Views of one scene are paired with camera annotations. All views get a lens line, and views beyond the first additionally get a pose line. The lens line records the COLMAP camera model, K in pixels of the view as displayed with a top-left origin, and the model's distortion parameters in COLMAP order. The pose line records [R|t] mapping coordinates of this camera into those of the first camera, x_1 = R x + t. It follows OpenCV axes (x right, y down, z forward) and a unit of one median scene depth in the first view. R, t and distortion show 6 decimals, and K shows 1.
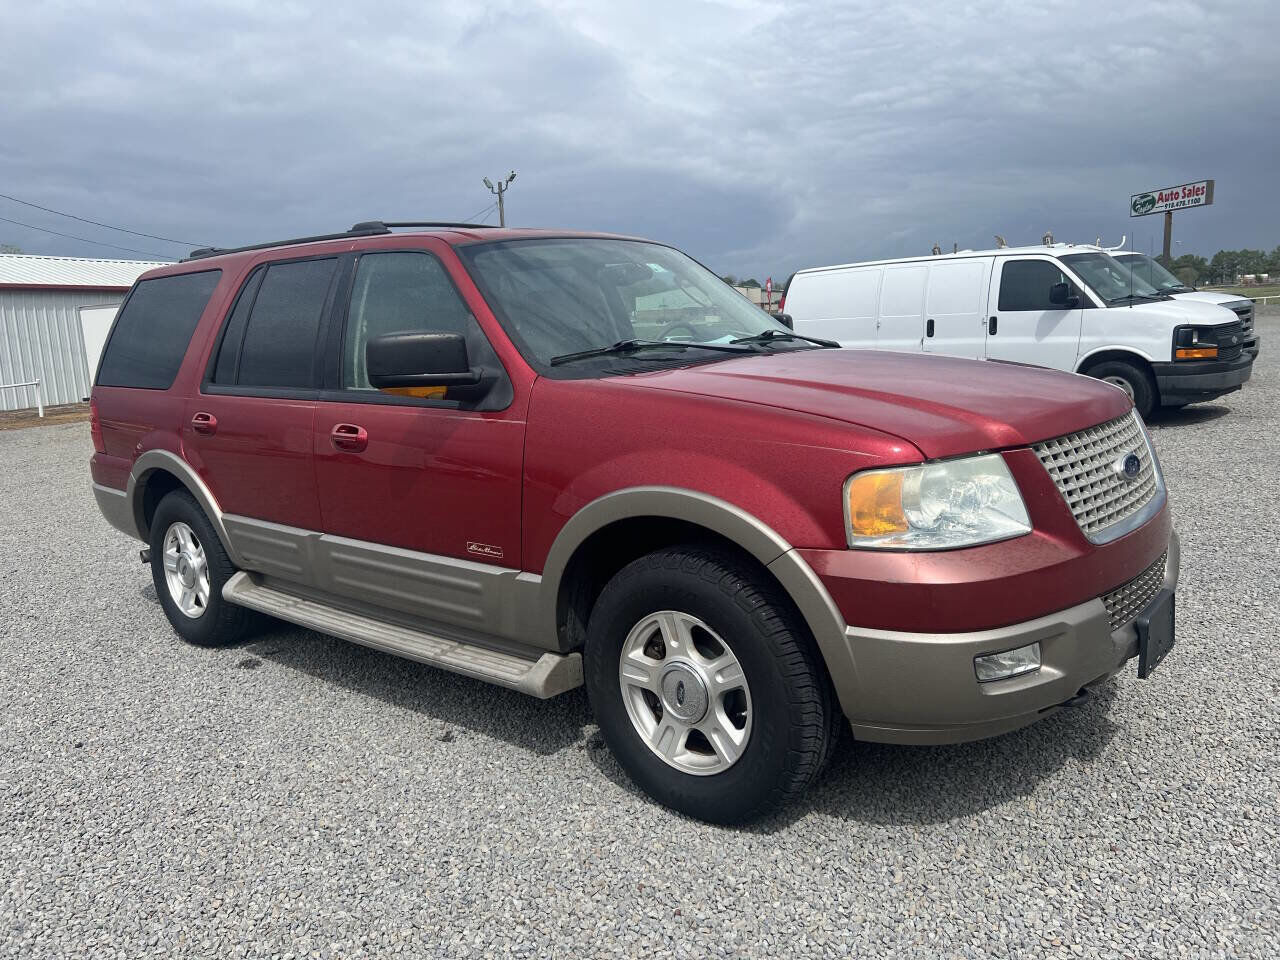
lens RADIAL K [[1240.5, 0, 640.0], [0, 1240.5, 480.0], [0, 0, 1]] dist [0.095846, 0.004120]
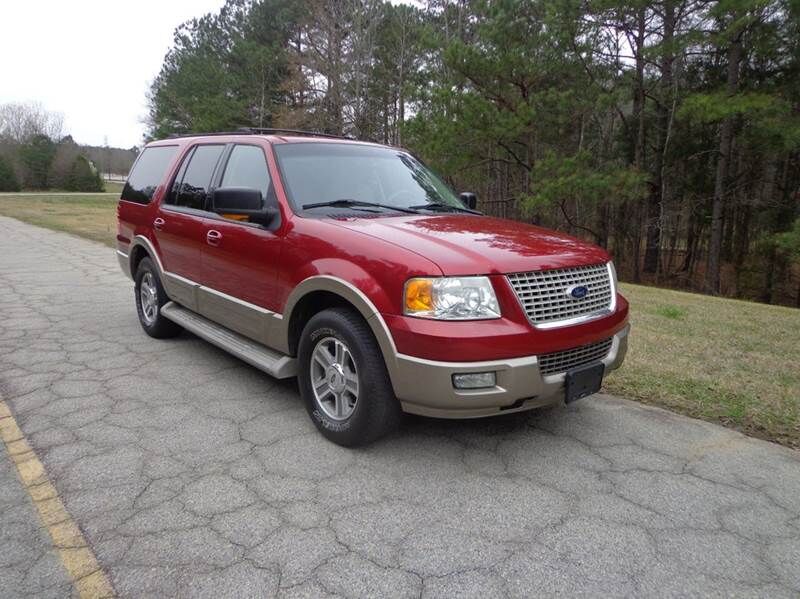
lens RADIAL K [[775.3, 0, 400.0], [0, 775.3, 299.5], [0, 0, 1]] dist [0.095846, 0.004120]
pose [[0.981672, 0.115030, -0.151946, 0.308324], [-0.112734, 0.993343, 0.023672, 0.001472], [0.153657, -0.006108, 0.988105, -0.206700]]
